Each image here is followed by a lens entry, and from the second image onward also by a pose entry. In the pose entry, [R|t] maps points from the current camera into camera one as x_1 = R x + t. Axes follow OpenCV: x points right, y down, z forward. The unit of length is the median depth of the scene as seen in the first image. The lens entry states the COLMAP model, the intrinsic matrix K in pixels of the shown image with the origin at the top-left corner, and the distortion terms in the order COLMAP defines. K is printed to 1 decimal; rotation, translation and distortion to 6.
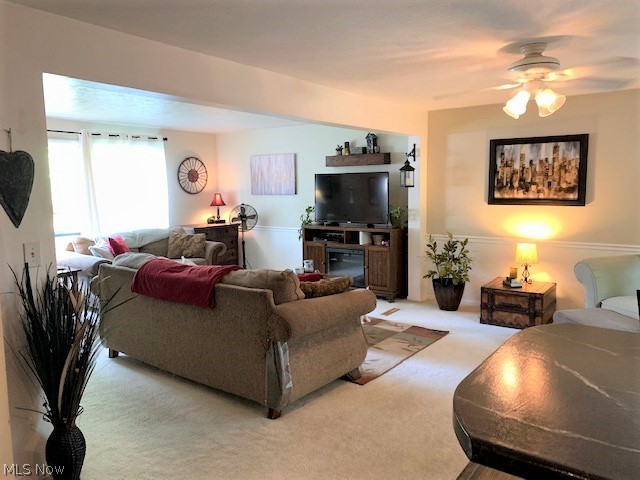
lens RADIAL K [[487.7, 0, 319.4], [0, 487.7, 238.4], [0, 0, 1]] dist [0.020354, -0.019642]
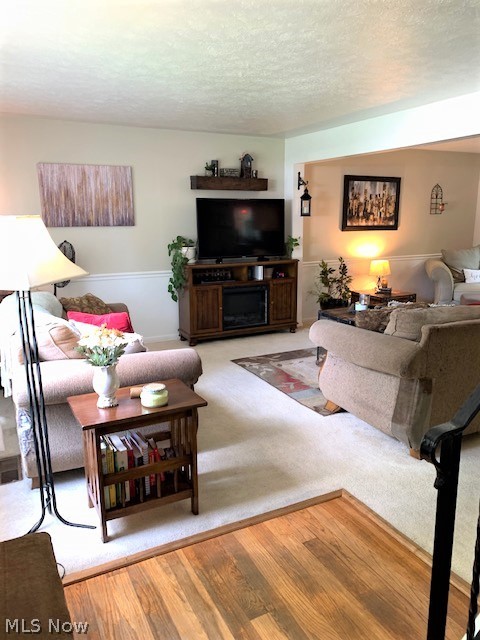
lens RADIAL K [[487.7, 0, 240.4], [0, 487.7, 322.7], [0, 0, 1]] dist [0.020354, -0.019642]
pose [[0.436909, -0.176070, 0.882105, -0.868054], [0.099184, 0.984106, 0.147304, -0.053296], [-0.894021, 0.023132, 0.447428, 0.730569]]
